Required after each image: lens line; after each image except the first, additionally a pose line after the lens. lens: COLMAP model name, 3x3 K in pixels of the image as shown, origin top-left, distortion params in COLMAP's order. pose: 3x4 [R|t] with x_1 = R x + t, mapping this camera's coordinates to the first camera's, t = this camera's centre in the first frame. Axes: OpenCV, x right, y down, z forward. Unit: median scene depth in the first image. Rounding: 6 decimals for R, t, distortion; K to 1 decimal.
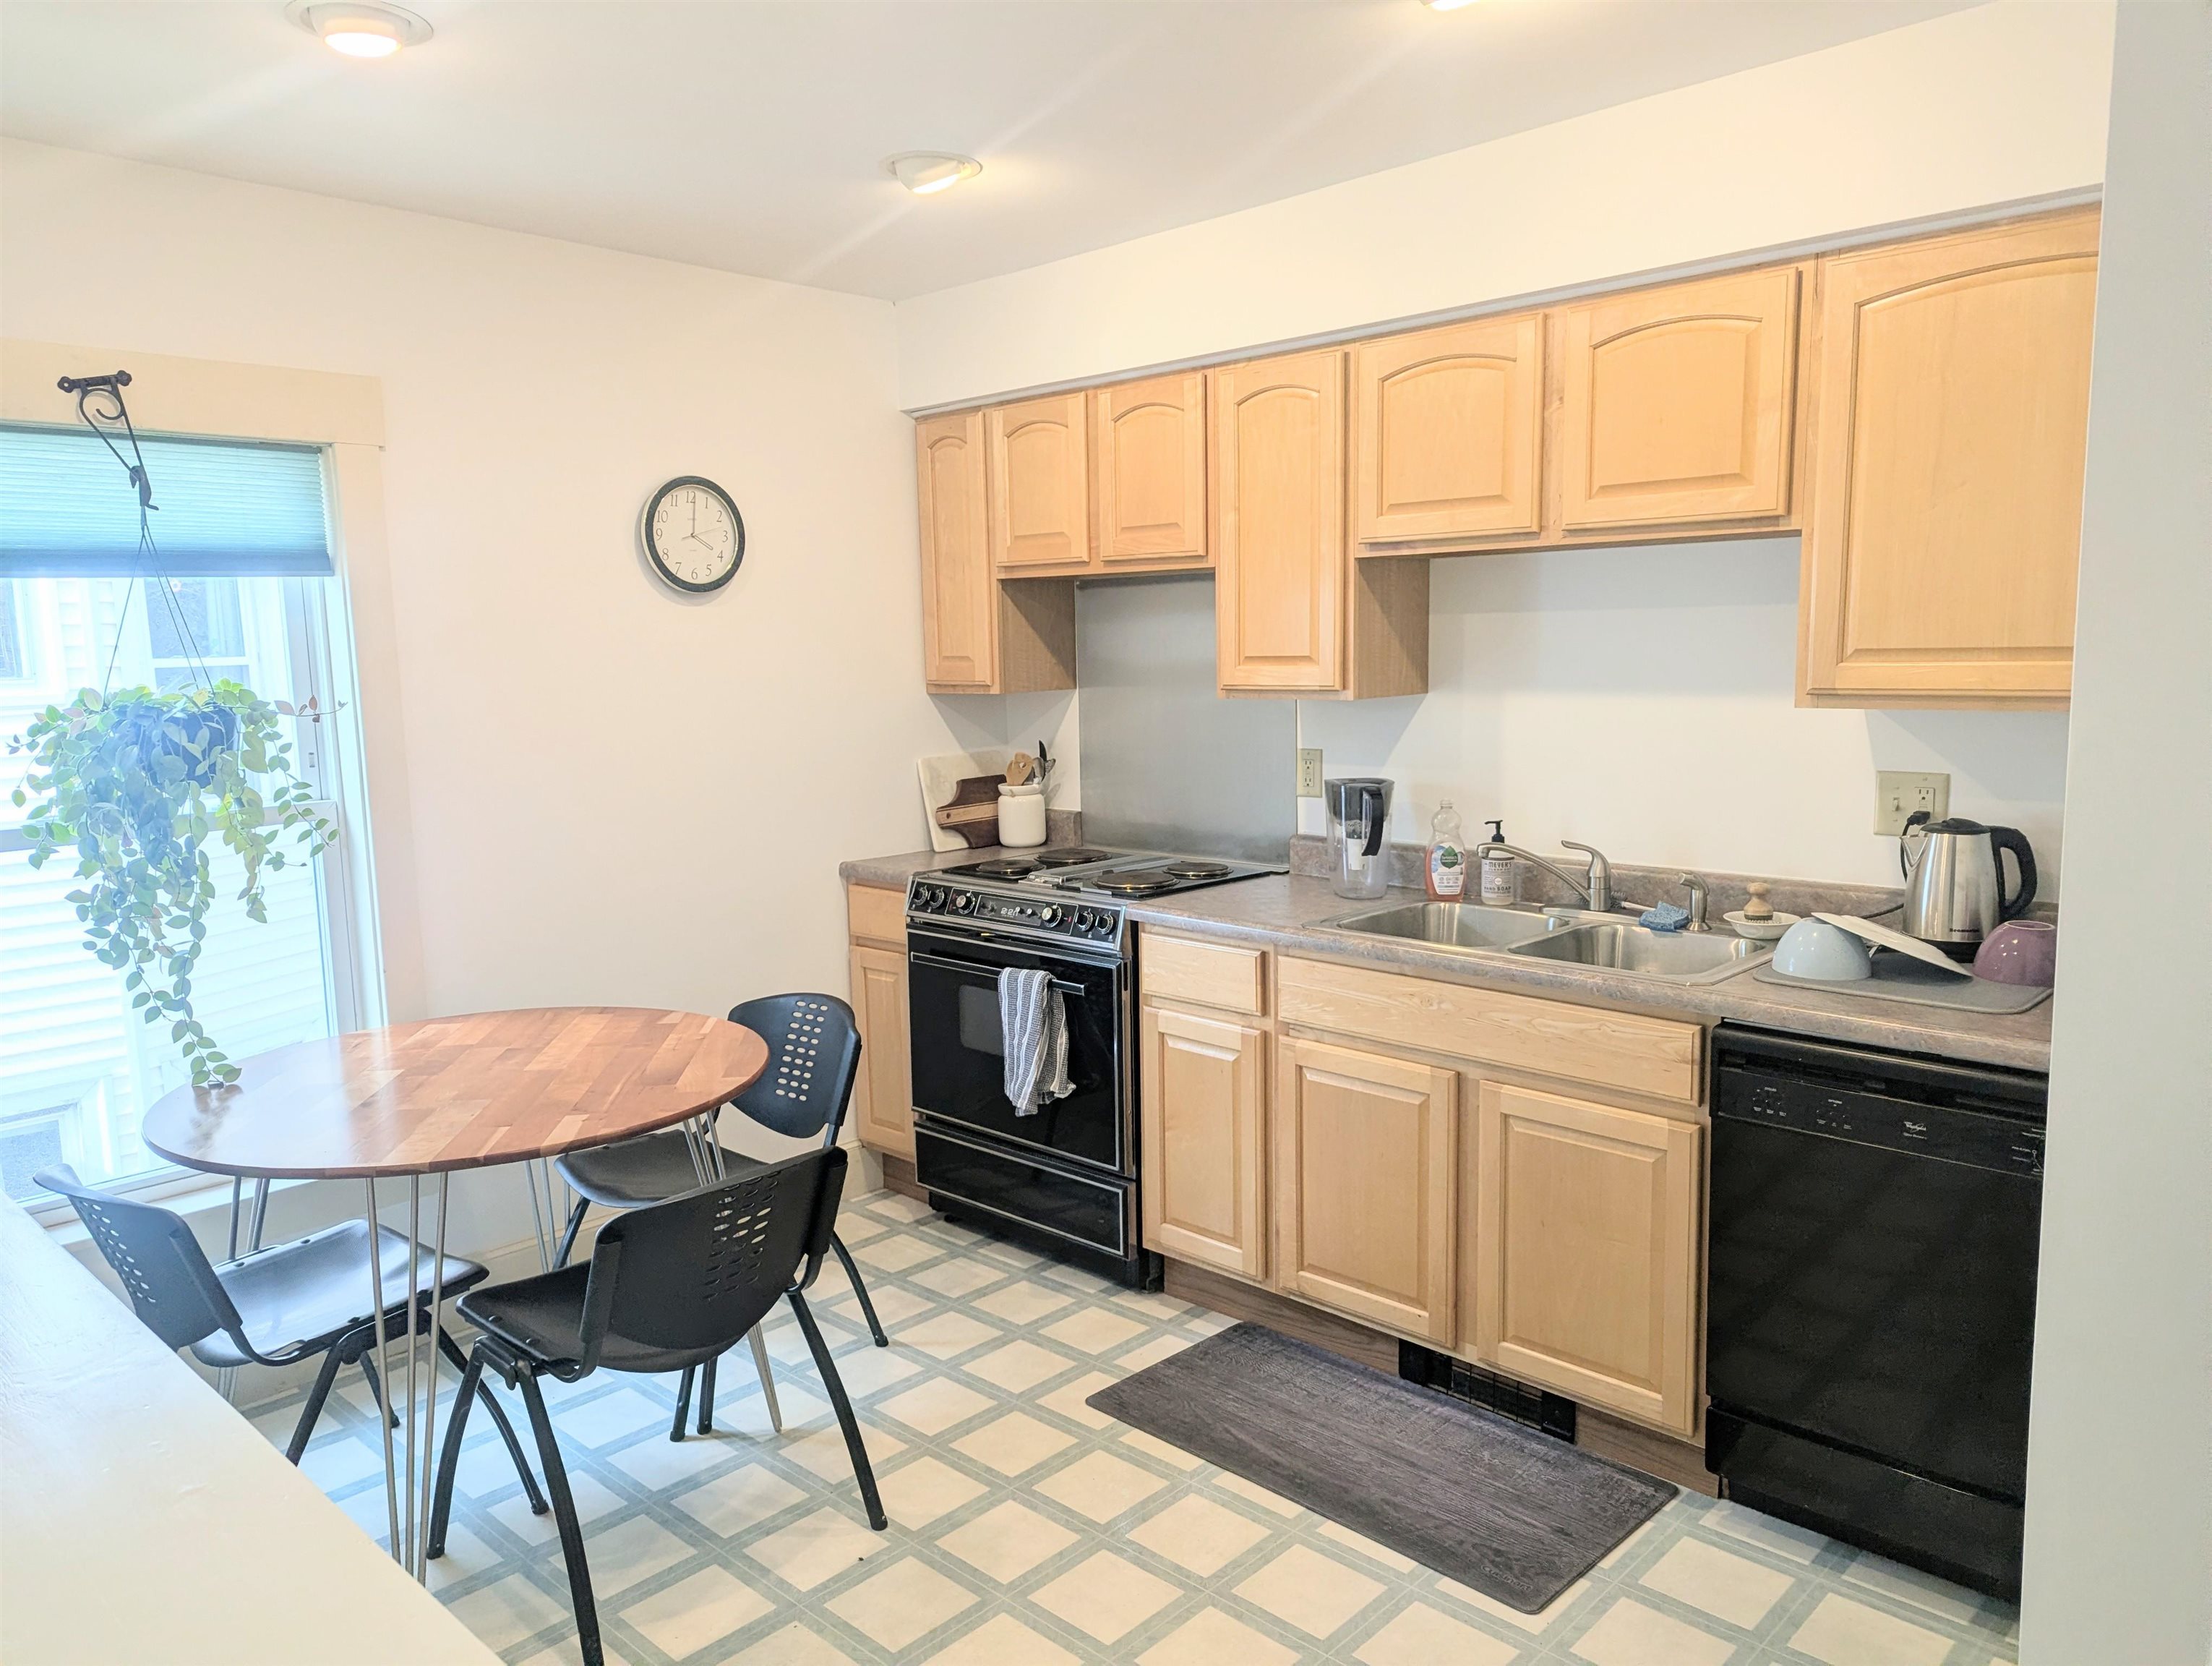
lens RADIAL K [[1563.3, 0, 1106.0], [0, 1563.3, 833.0], [0, 0, 1]] dist [0.090985, -0.094050]
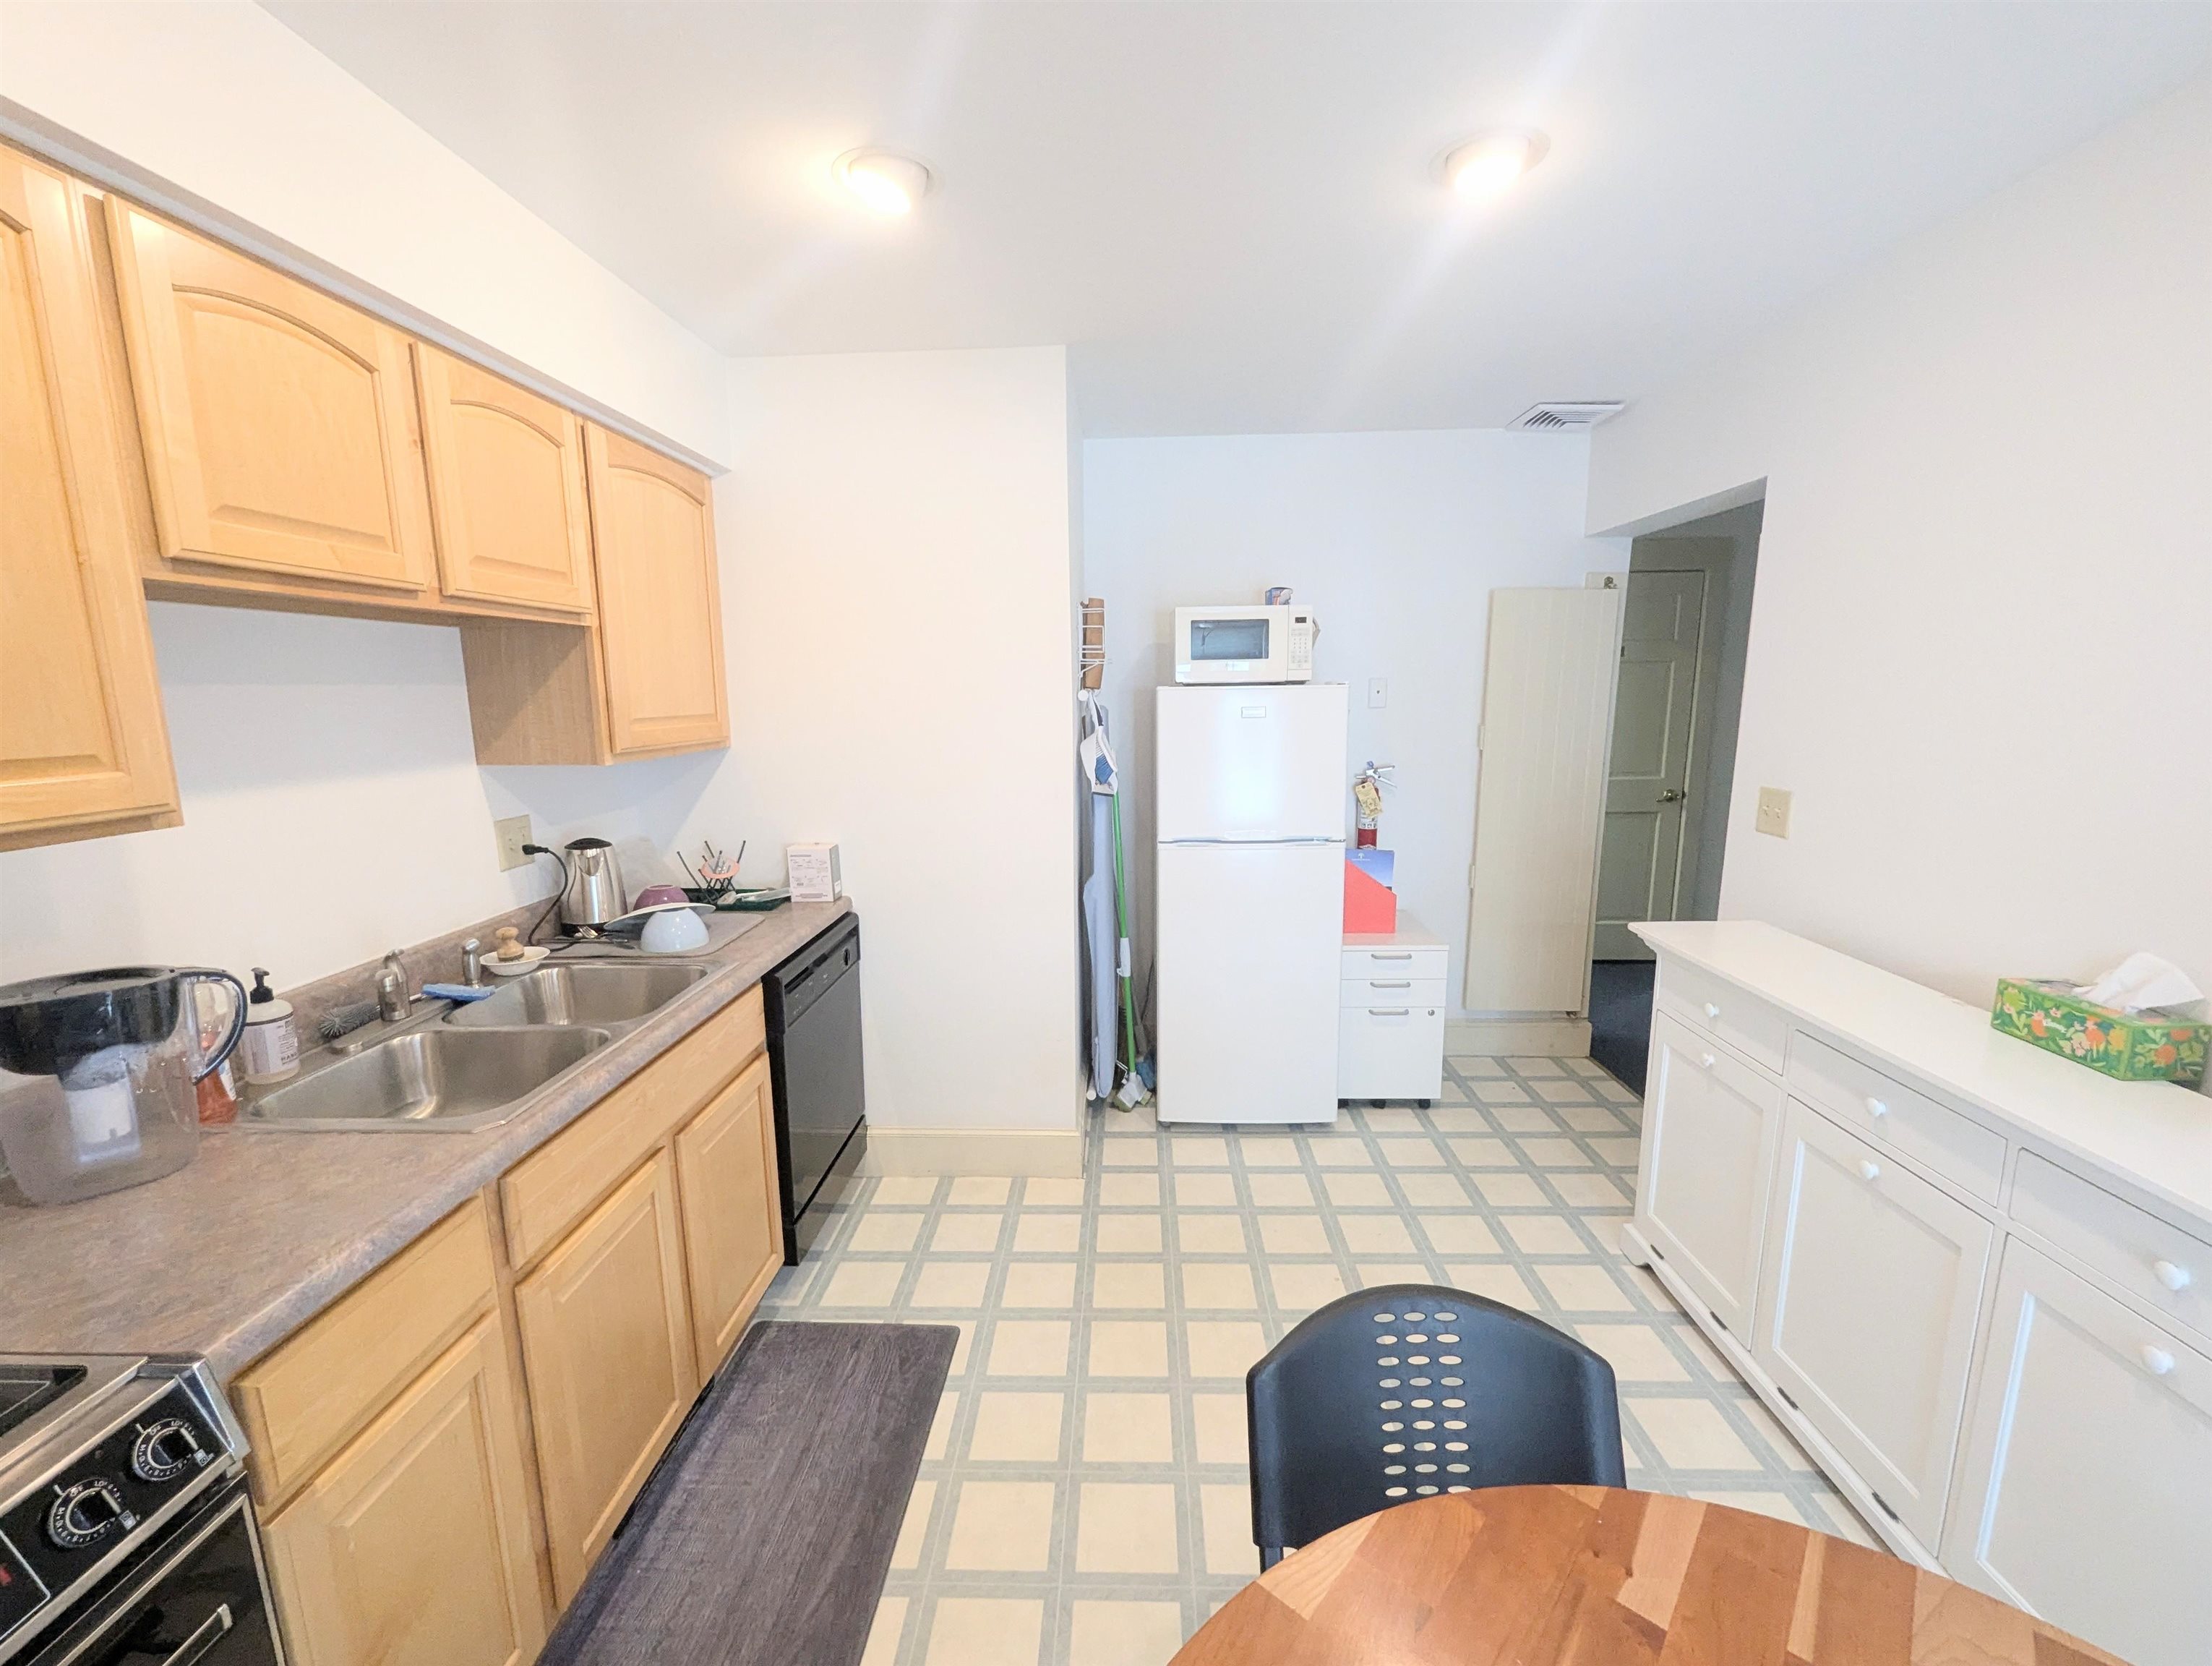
lens RADIAL K [[905.4, 0, 1095.3], [0, 905.4, 842.0], [0, 0, 1]] dist [0.001623, 0.000396]
pose [[-0.653414, -0.096257, 0.750856, -0.310325], [0.124227, 0.964801, 0.231790, -0.112134], [-0.746738, 0.244732, -0.618457, 0.935998]]
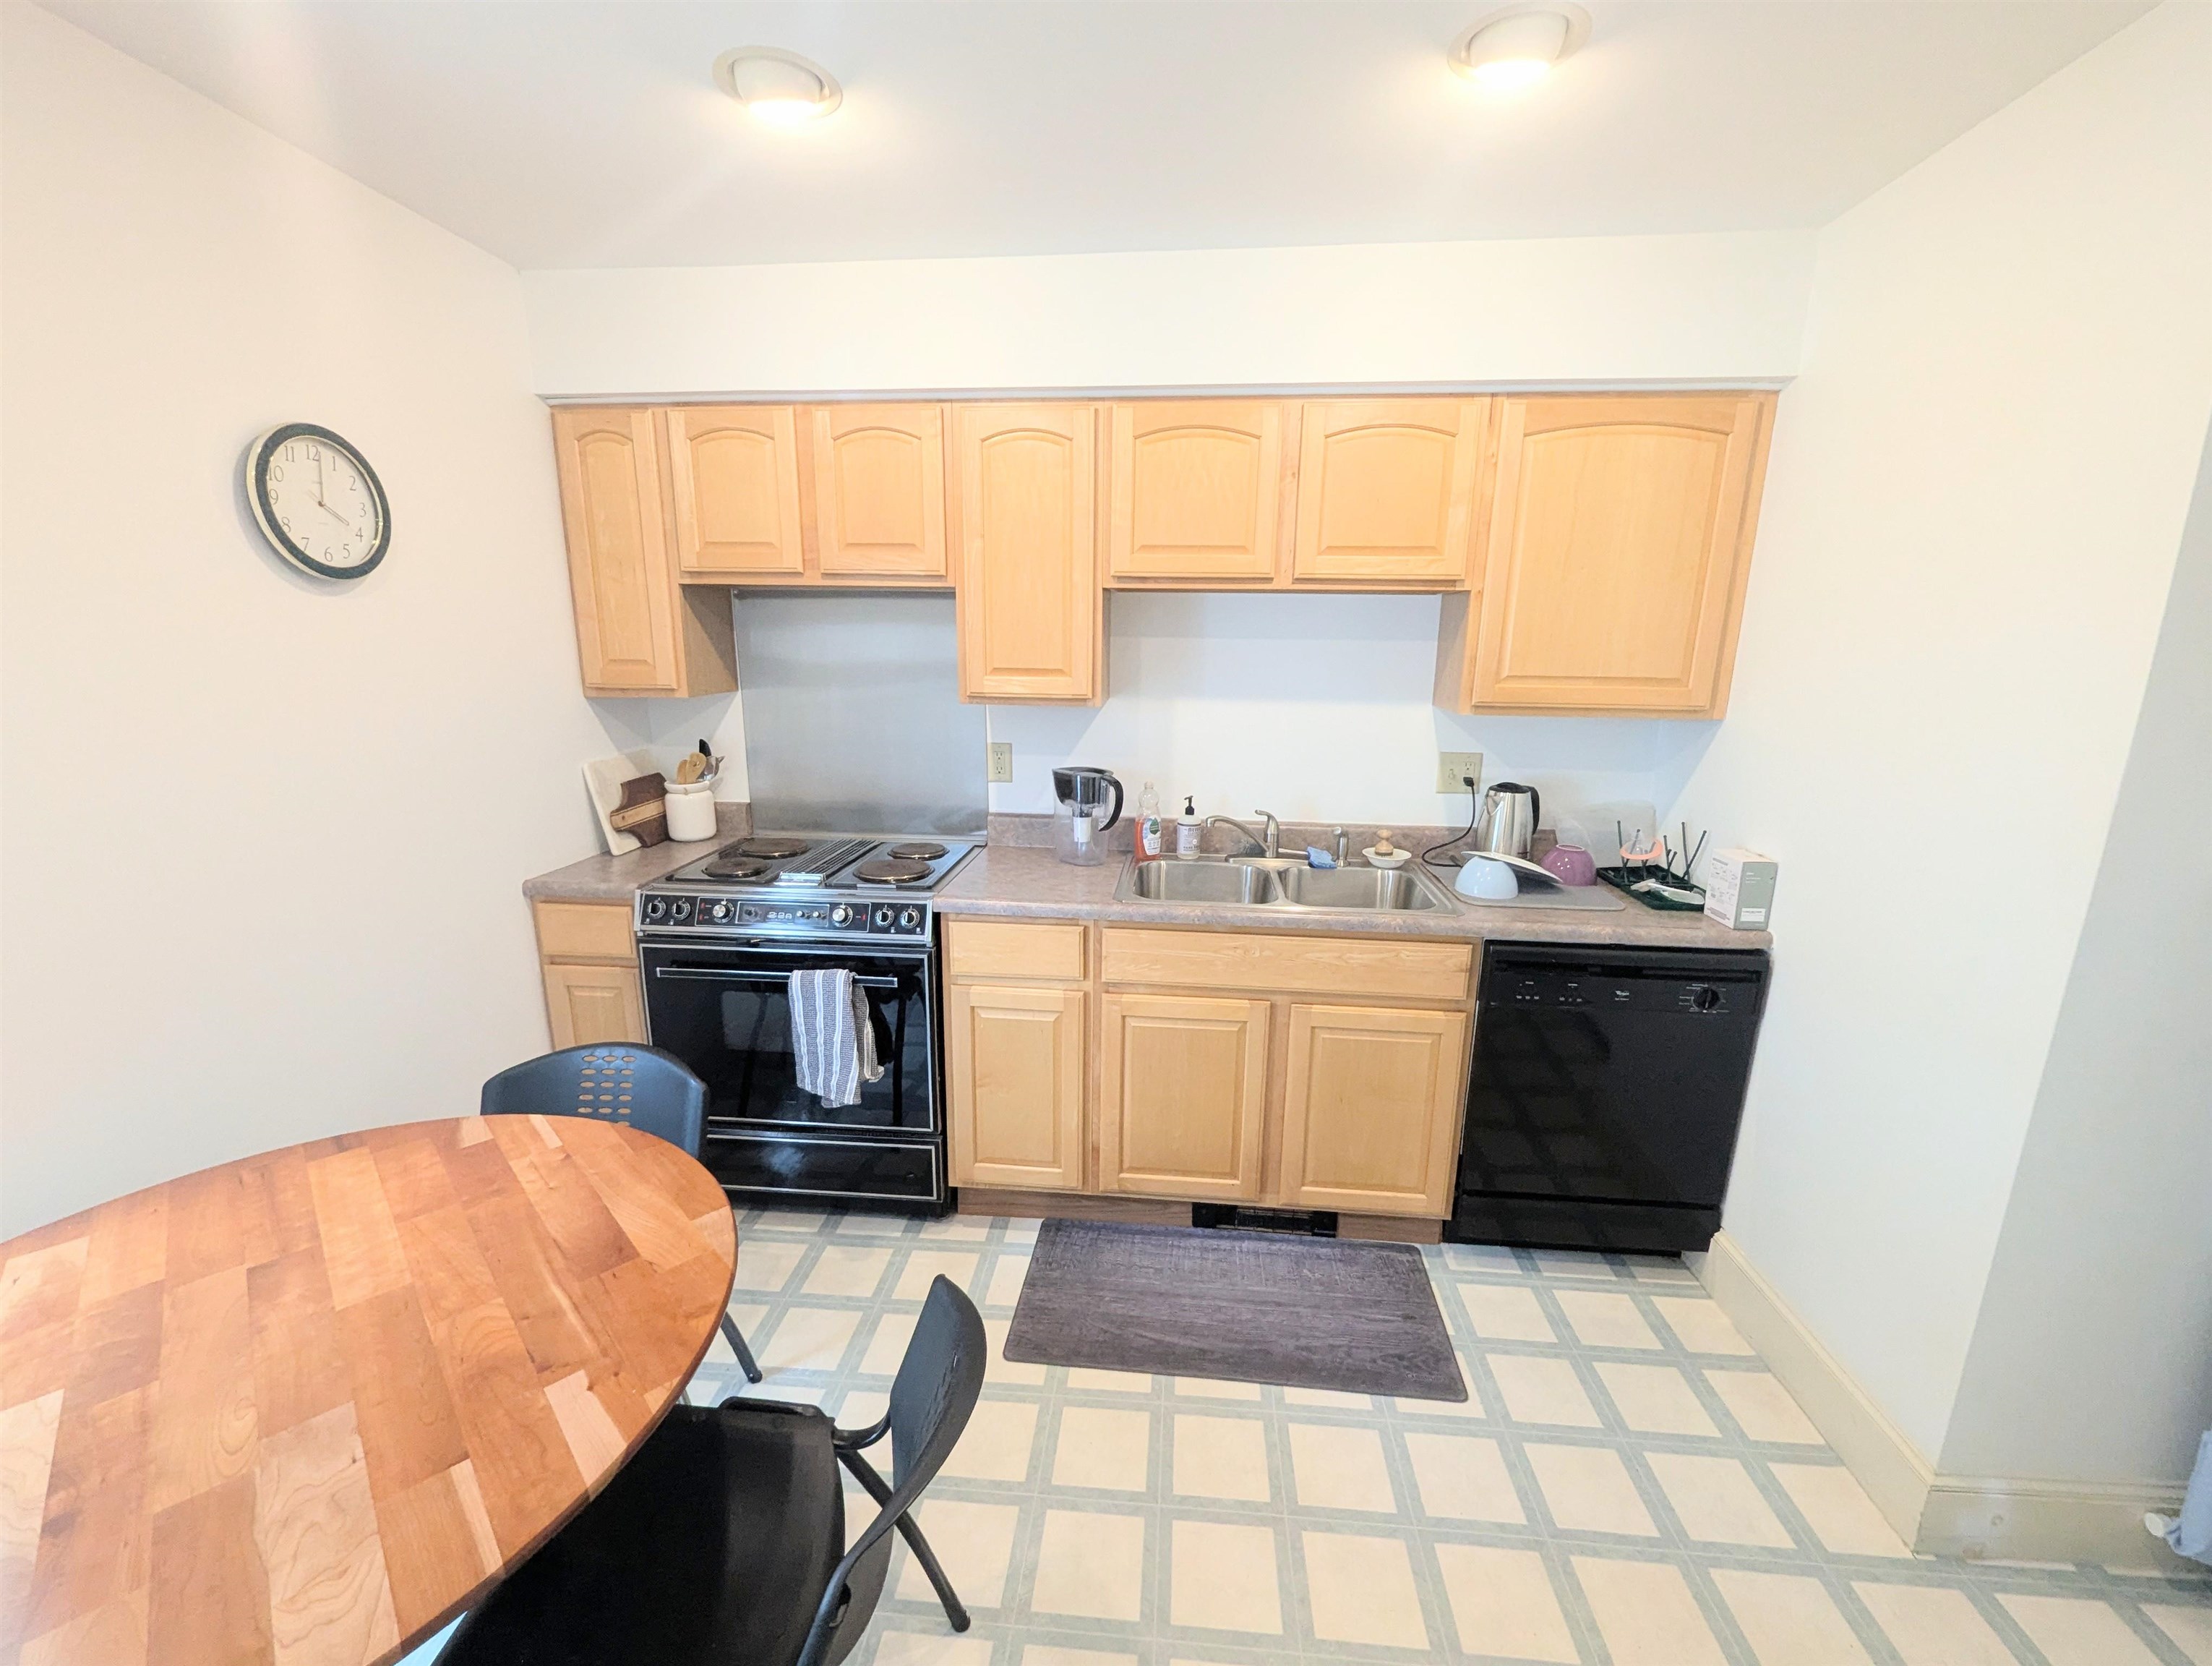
lens RADIAL K [[906.9, 0, 1116.0], [0, 906.9, 840.3], [0, 0, 1]] dist [-0.000720, -0.000325]
pose [[0.779472, -0.106720, 0.617280, -0.272399], [0.050443, 0.992875, 0.107959, -0.055954], [-0.624403, -0.053014, 0.779301, 0.429966]]
